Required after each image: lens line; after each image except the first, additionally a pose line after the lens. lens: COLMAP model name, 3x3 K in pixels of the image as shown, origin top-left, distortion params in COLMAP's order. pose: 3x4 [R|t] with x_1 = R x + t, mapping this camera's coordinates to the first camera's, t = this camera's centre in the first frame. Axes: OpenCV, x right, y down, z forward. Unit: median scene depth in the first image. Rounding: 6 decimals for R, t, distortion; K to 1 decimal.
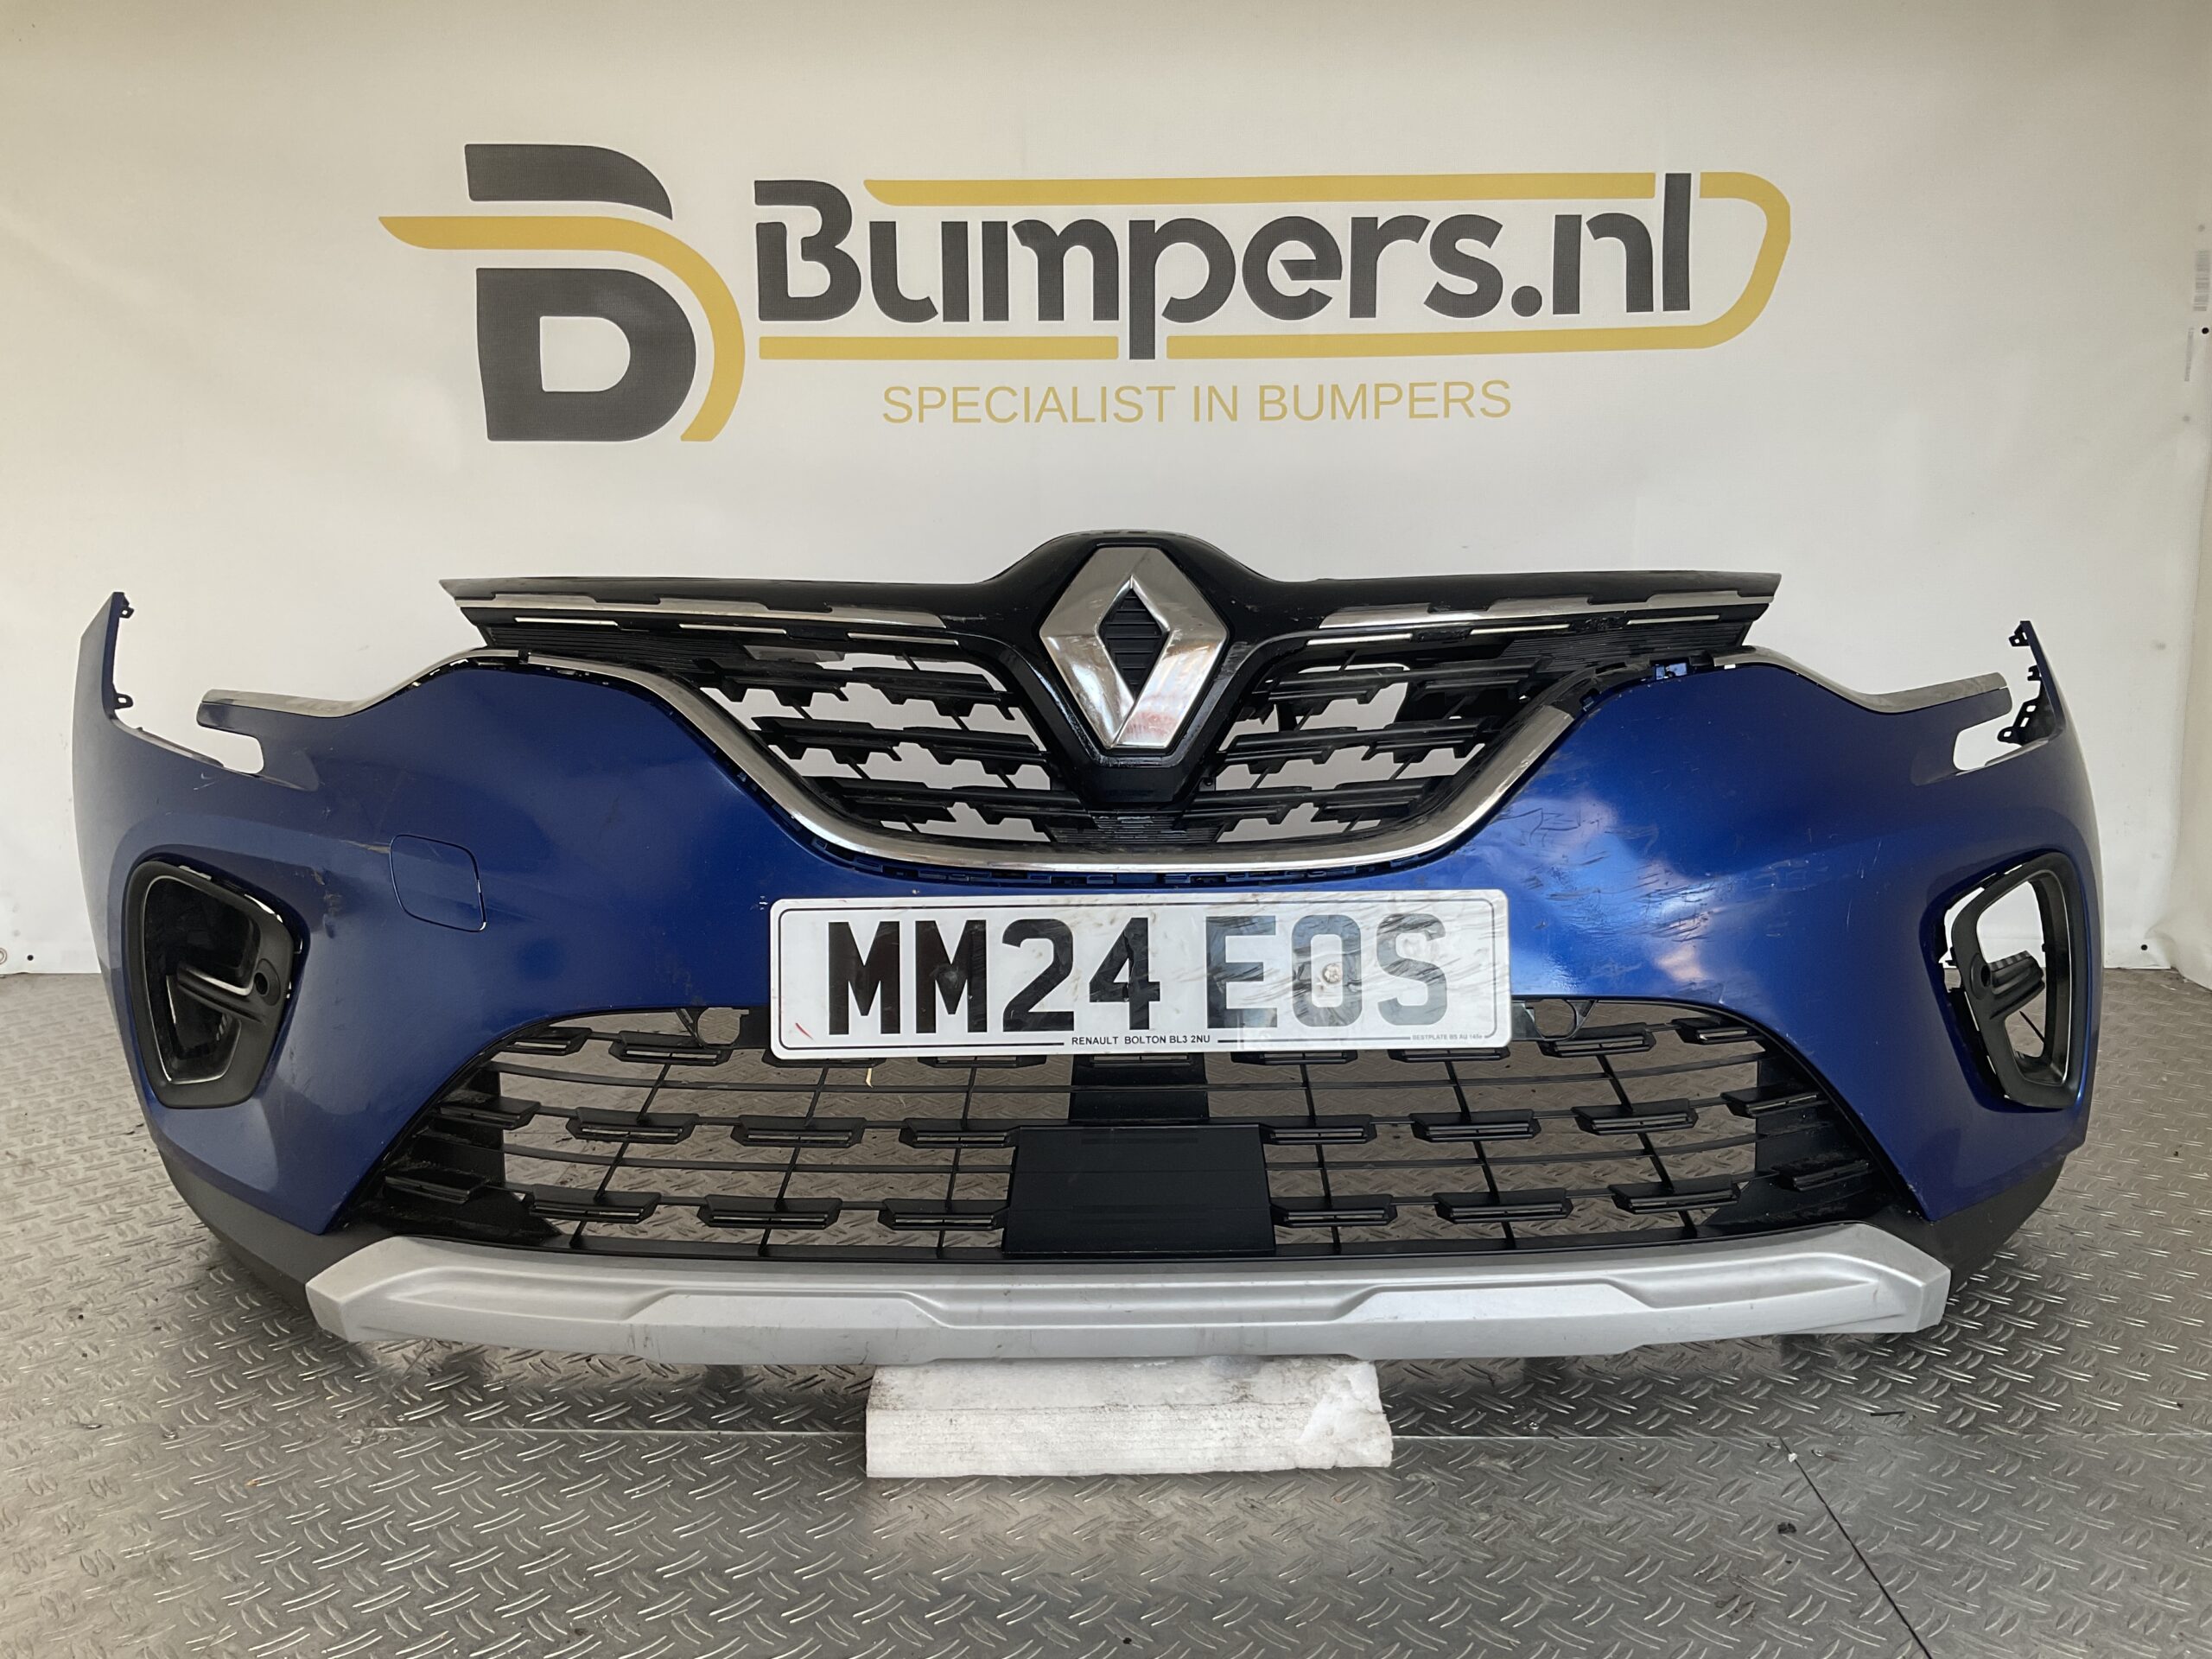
lens RADIAL K [[1829.9, 0, 1097.3], [0, 1829.9, 820.0], [0, 0, 1]] dist [0.110442, -0.239471]
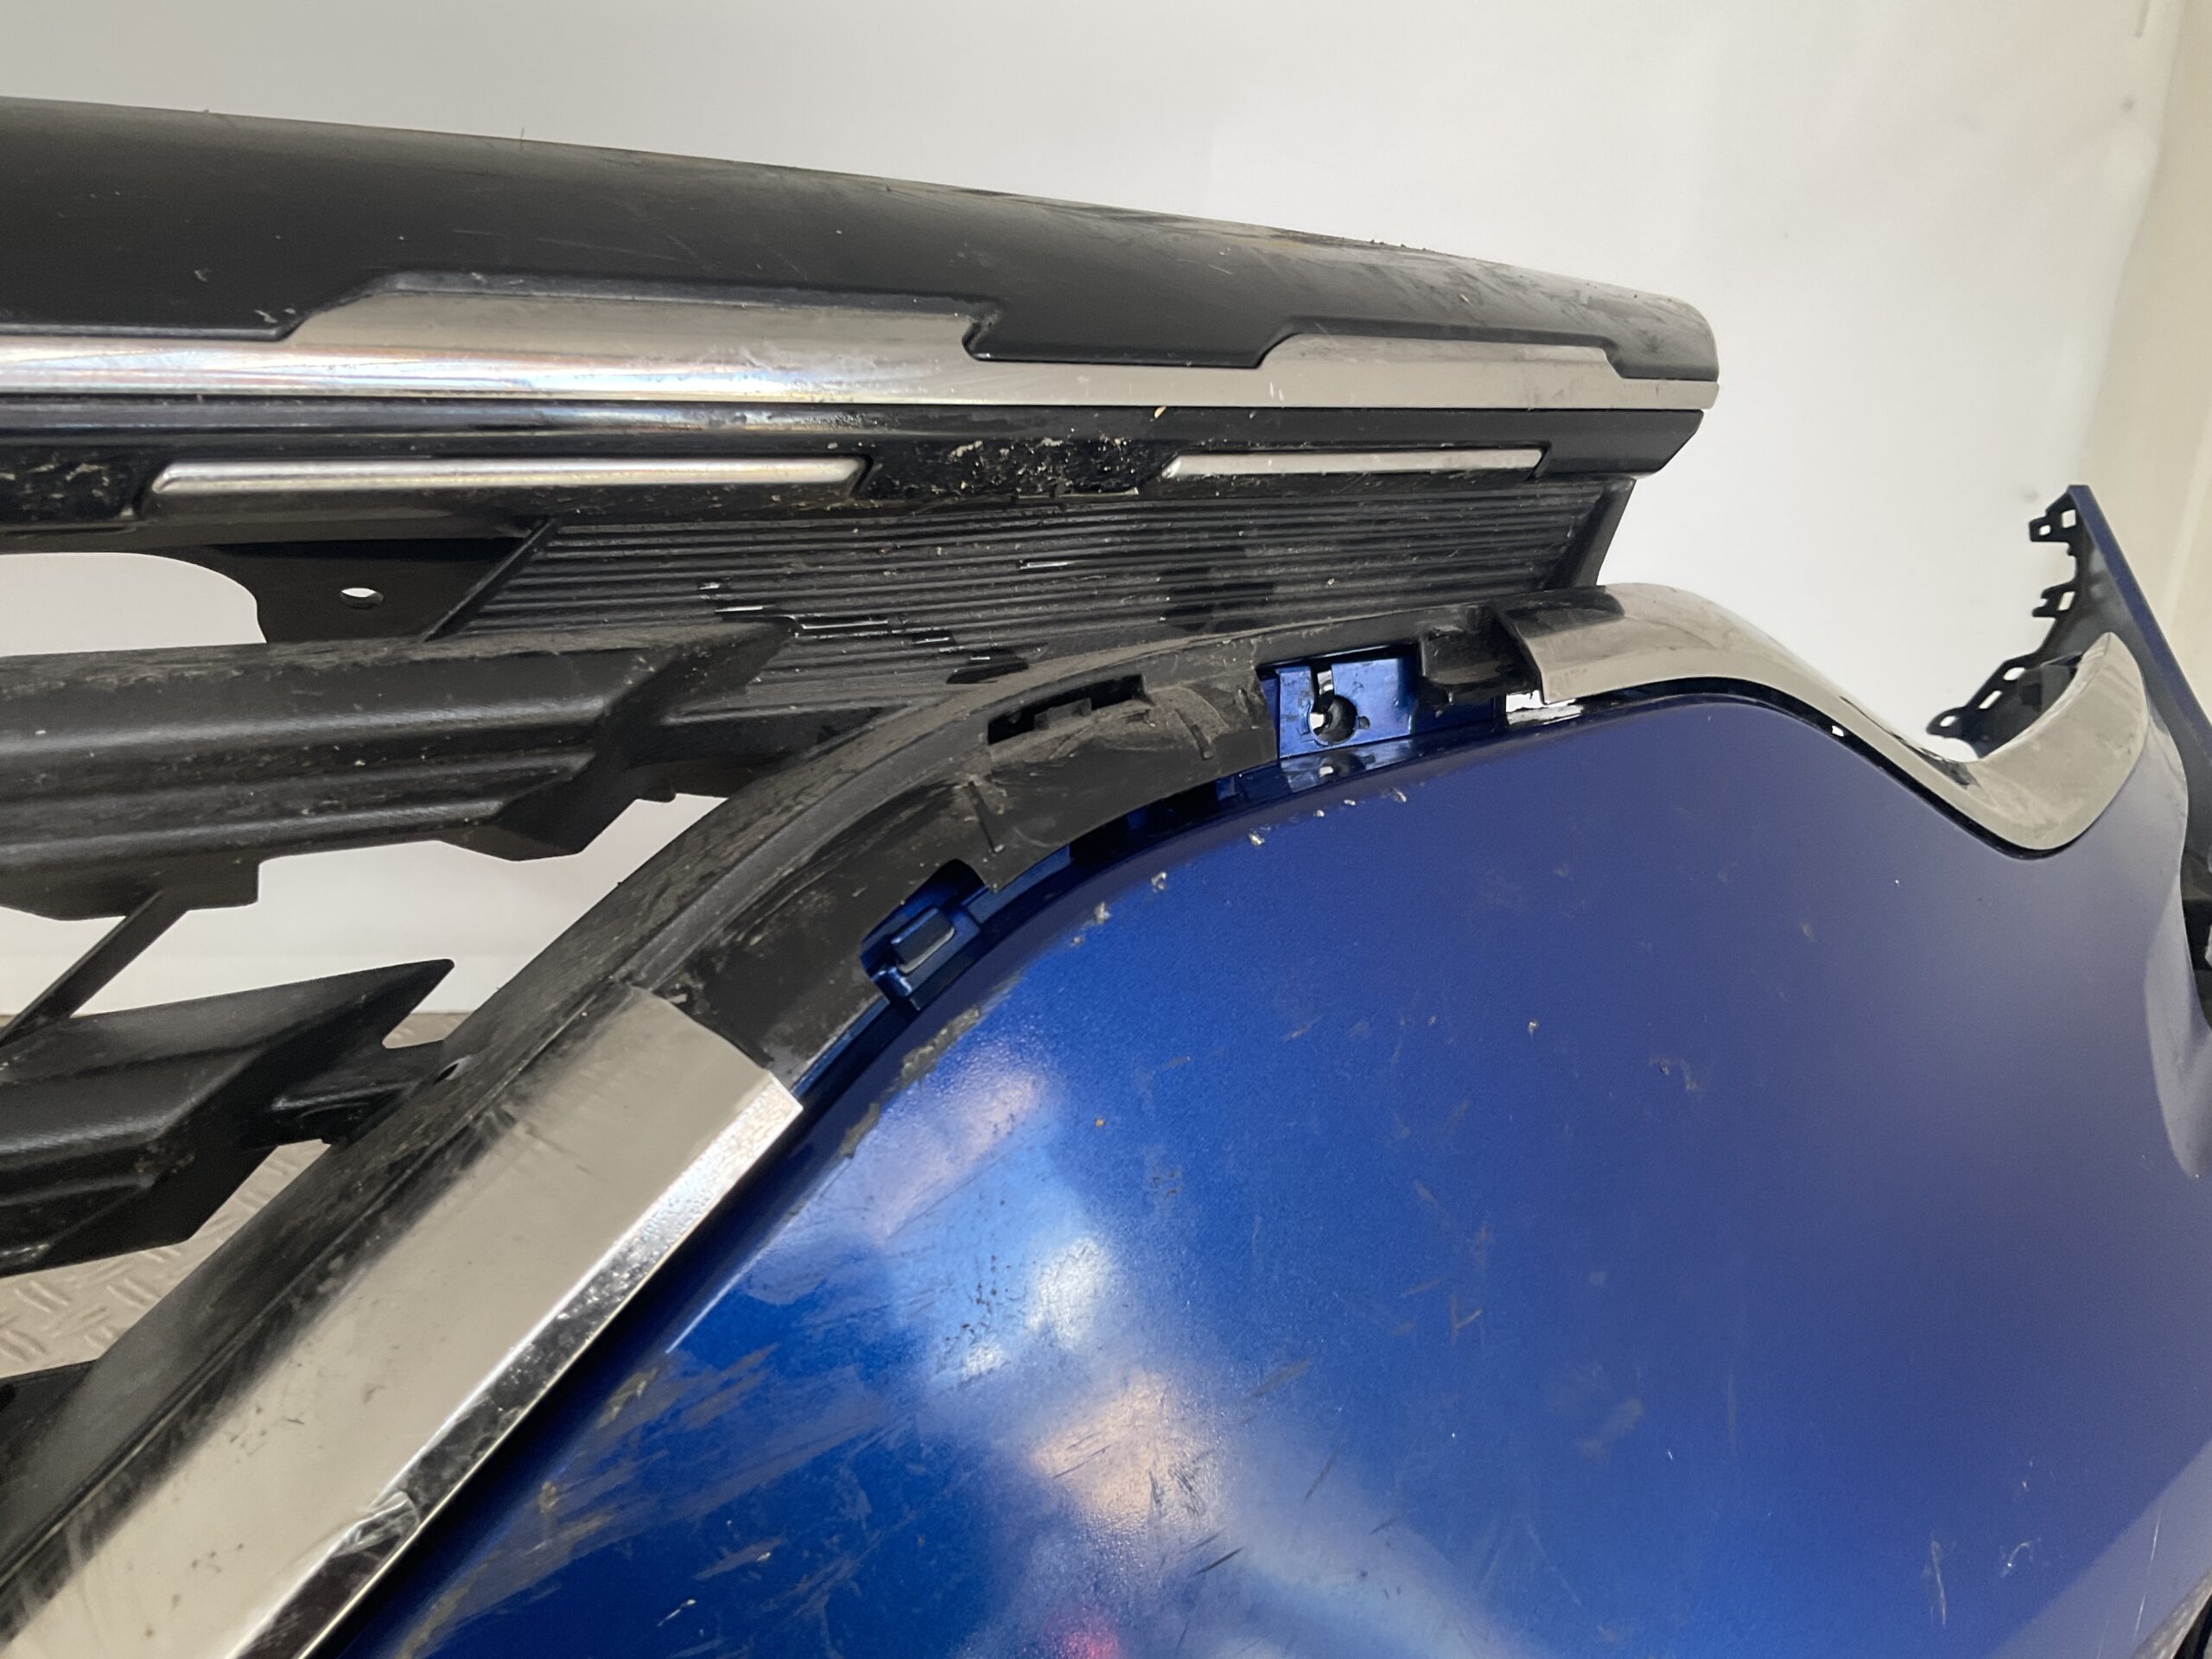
lens RADIAL K [[1829.9, 0, 1097.3], [0, 1829.9, 820.0], [0, 0, 1]] dist [0.110442, -0.239471]
pose [[0.966617, 0.018159, 0.255580, 0.120025], [-0.055175, 0.988836, 0.138417, -0.050243], [-0.250214, -0.147898, 0.956828, 0.420403]]
